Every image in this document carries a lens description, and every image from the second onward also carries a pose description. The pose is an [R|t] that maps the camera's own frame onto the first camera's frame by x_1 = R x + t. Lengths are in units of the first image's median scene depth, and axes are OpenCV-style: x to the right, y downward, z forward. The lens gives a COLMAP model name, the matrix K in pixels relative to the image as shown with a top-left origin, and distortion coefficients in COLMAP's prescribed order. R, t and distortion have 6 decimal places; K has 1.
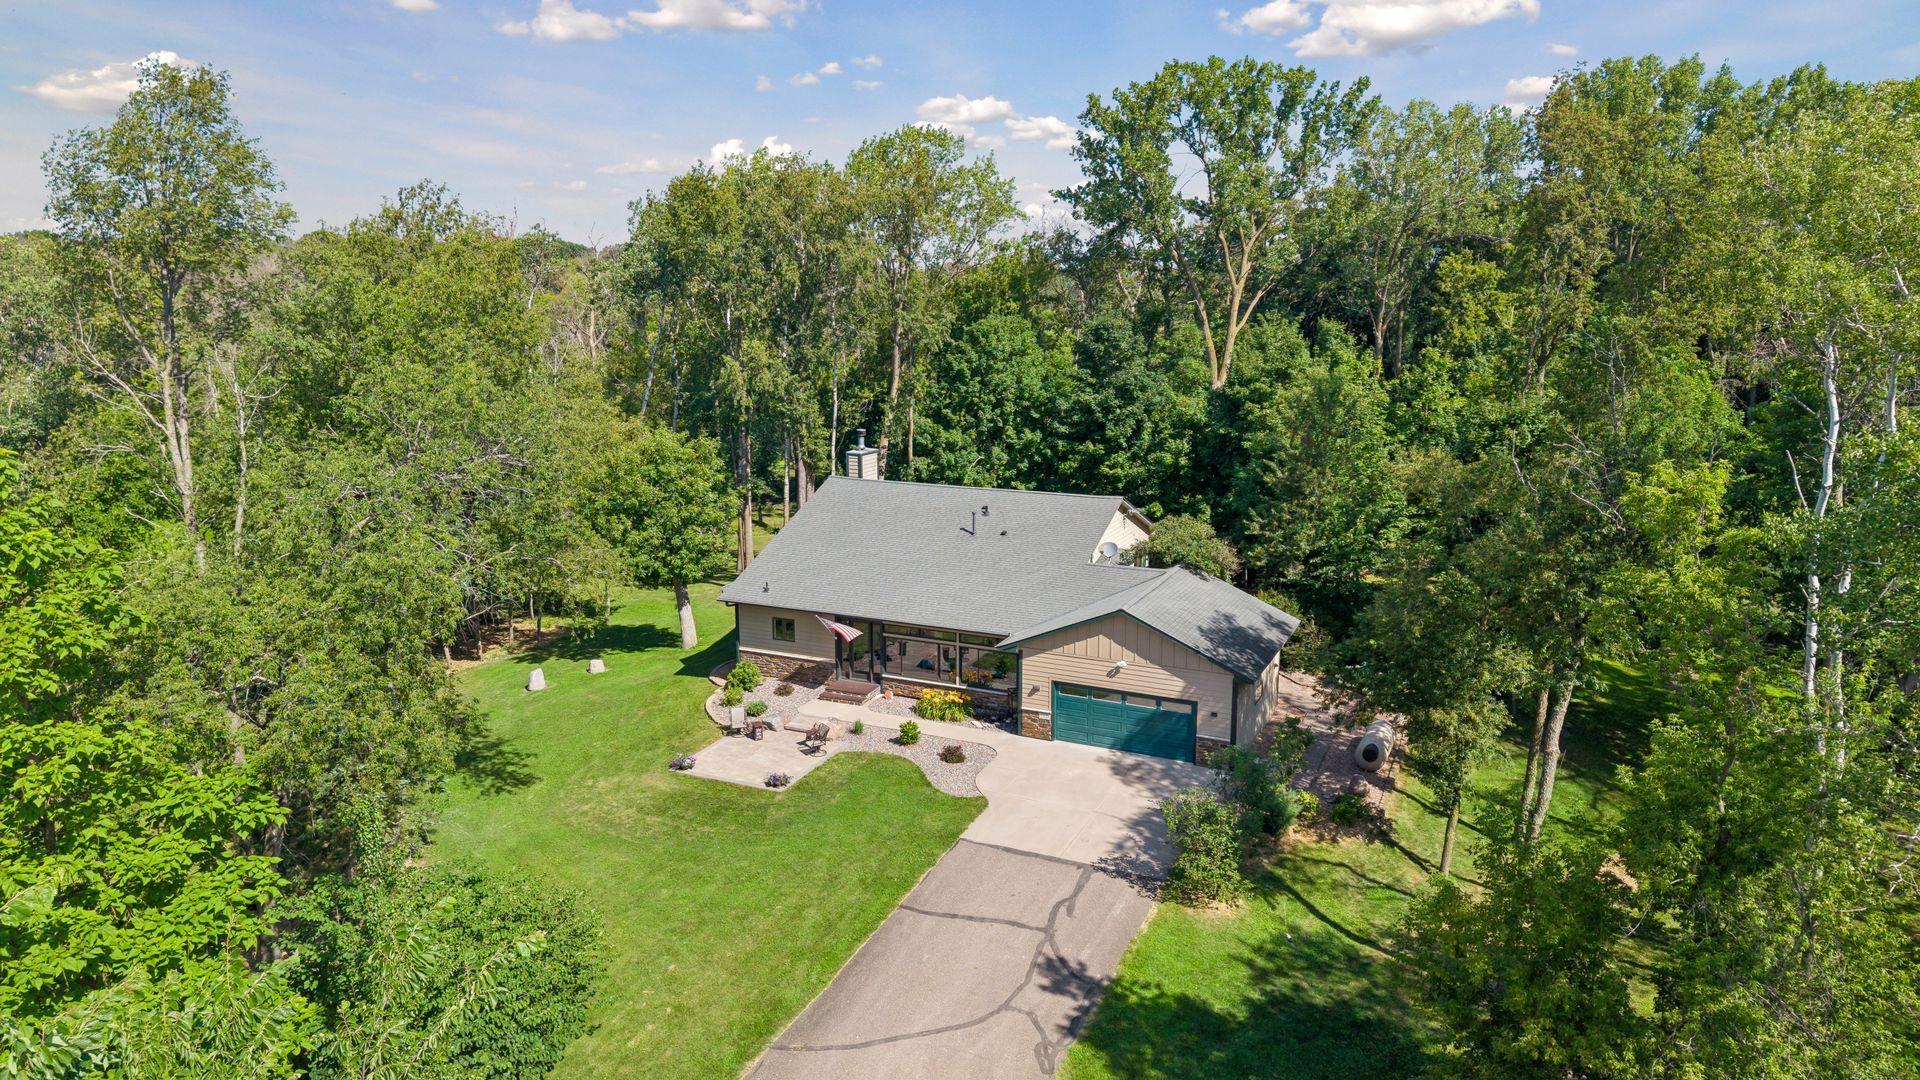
lens RADIAL K [[1283.2, 0, 957.5], [0, 1283.2, 564.6], [0, 0, 1]] dist [0.036928, -0.049528]
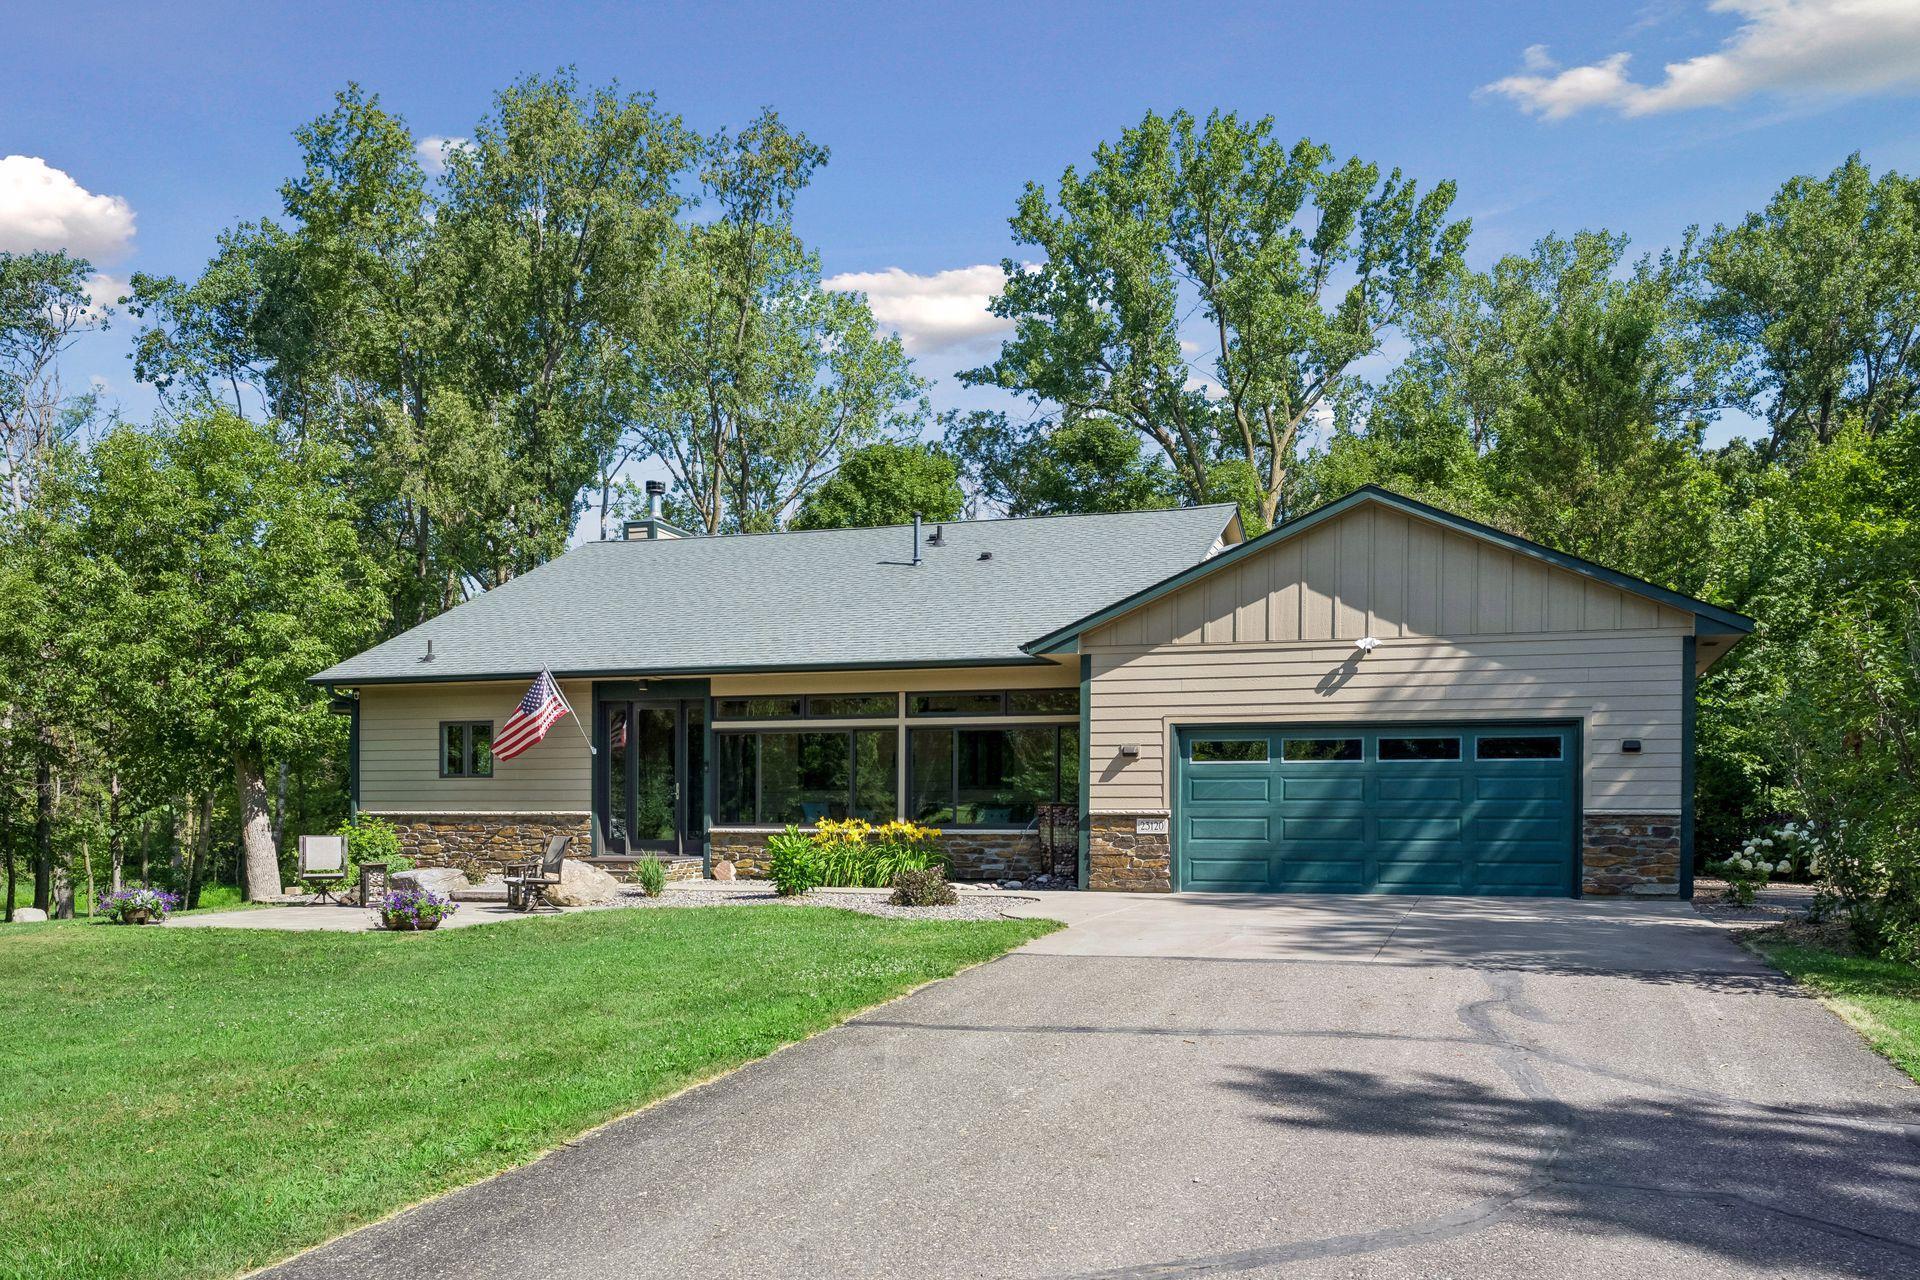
lens RADIAL K [[1749.1, 0, 959.0], [0, 1749.1, 801.3], [0, 0, 1]] dist [-0.003417, -0.001998]
pose [[0.993916, -0.000209, 0.110142, -0.044620], [0.025471, 0.973327, -0.228003, 0.221094], [-0.107157, 0.229421, 0.967411, 0.490301]]
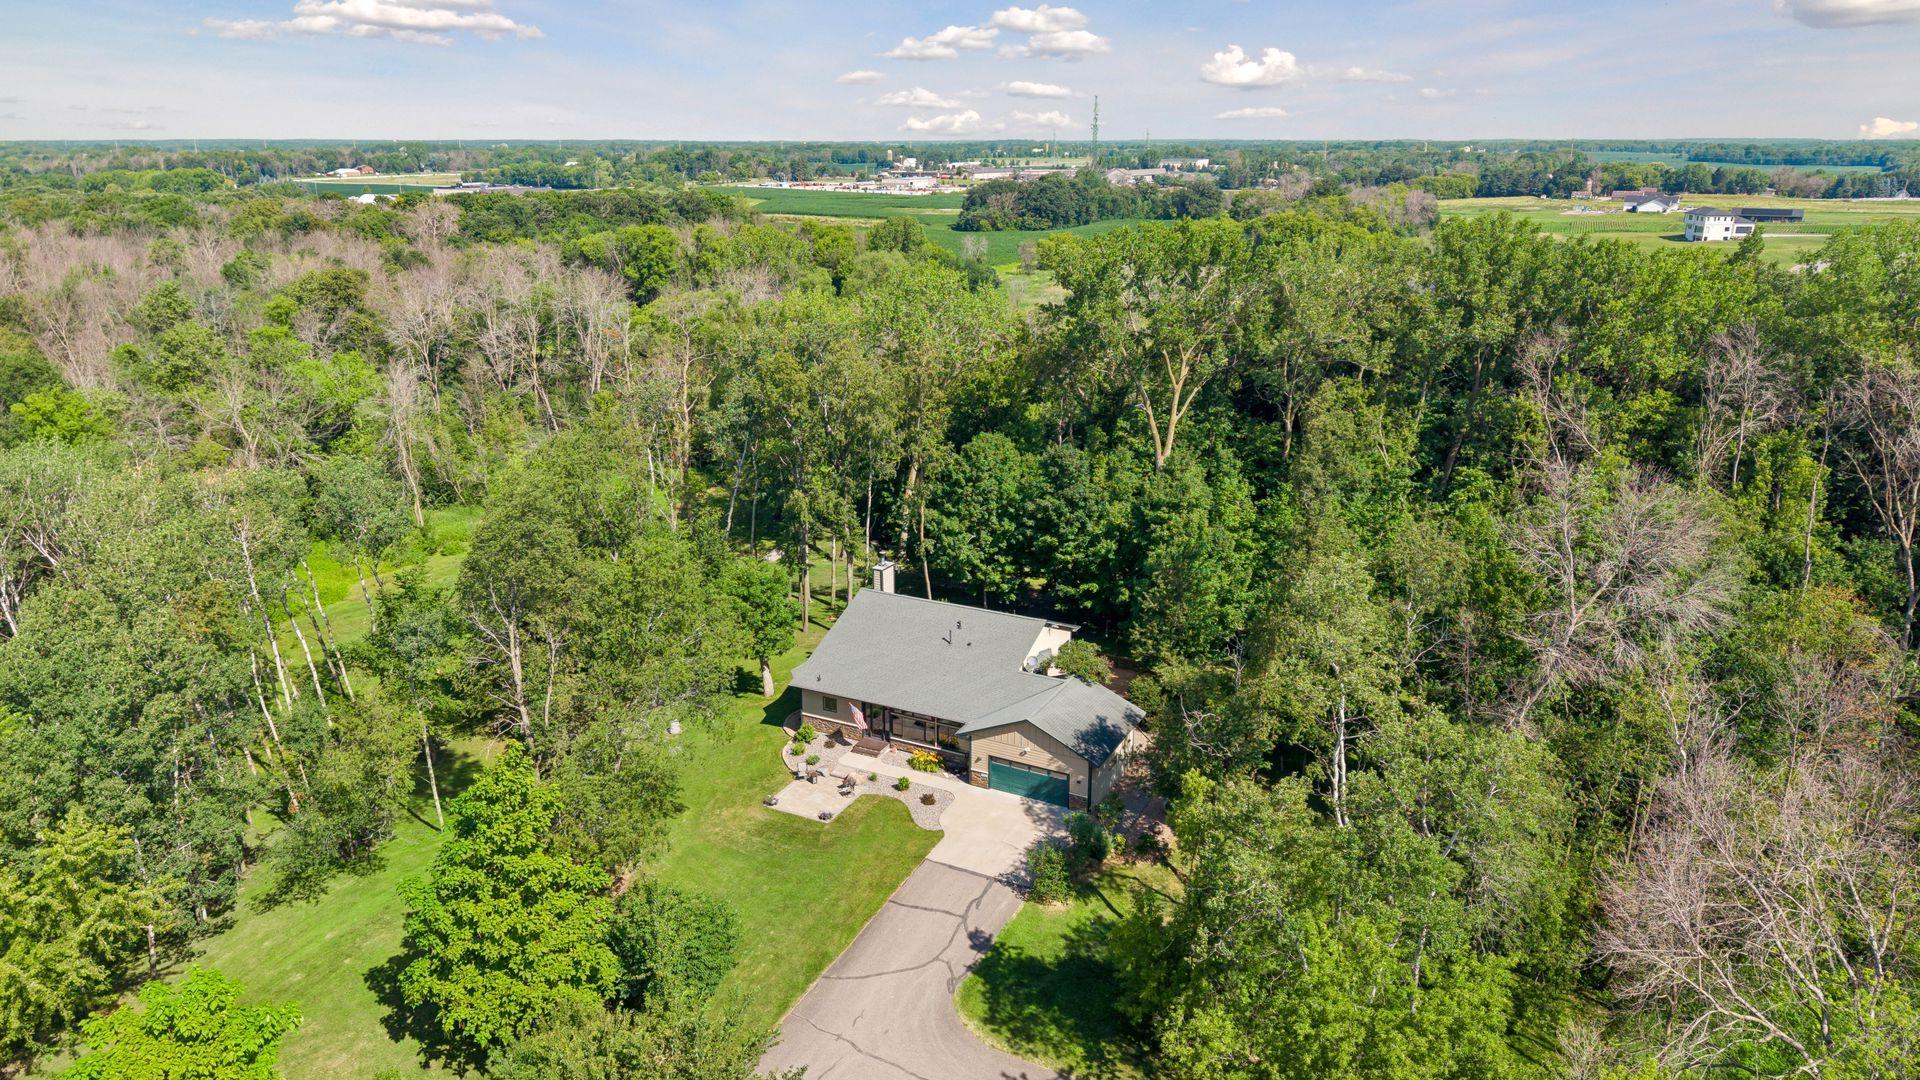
lens RADIAL K [[1283.2, 0, 957.5], [0, 1283.2, 564.6], [0, 0, 1]] dist [0.036928, -0.049528]
pose [[0.999133, 0.011991, -0.039857, 0.093862], [-0.008142, 0.995410, 0.095357, -0.305859], [0.040818, -0.094950, 0.994645, -0.625370]]
